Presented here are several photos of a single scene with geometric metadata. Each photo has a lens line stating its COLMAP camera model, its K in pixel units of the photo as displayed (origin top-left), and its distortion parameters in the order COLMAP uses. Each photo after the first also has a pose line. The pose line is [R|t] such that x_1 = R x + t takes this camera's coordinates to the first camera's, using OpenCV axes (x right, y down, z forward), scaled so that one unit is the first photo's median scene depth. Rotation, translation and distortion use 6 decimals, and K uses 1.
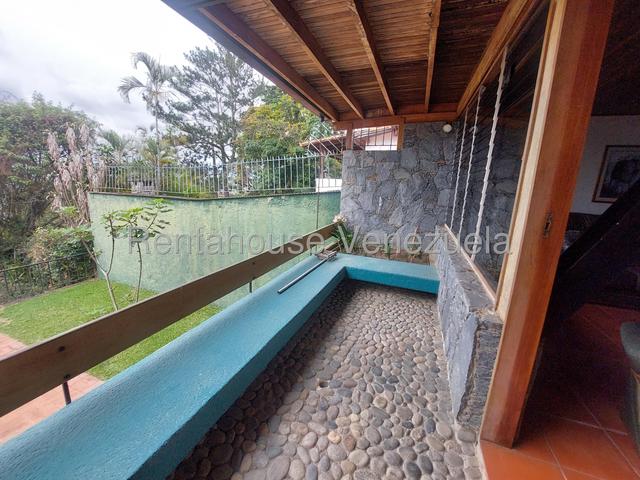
lens RADIAL K [[257.0, 0, 319.5], [0, 257.0, 237.9], [0, 0, 1]] dist [-0.019022, 0.000547]
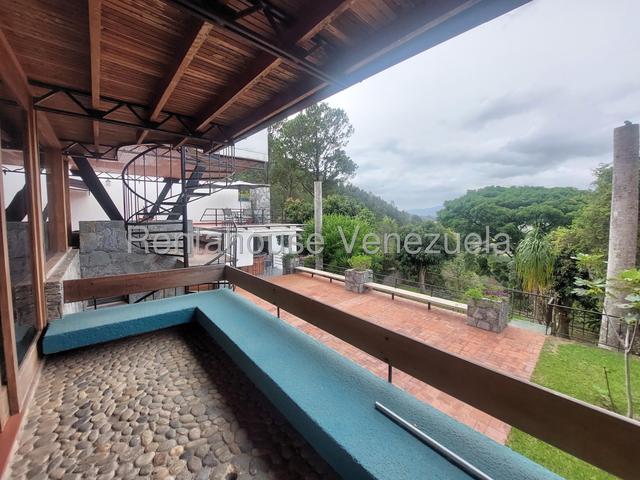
lens RADIAL K [[257.0, 0, 319.9], [0, 257.0, 239.4], [0, 0, 1]] dist [-0.019022, 0.000547]
pose [[-0.467149, 0.015917, -0.884035, 0.601930], [-0.220410, 0.966178, 0.133866, -0.302748], [0.856266, 0.257386, -0.447840, 1.514364]]
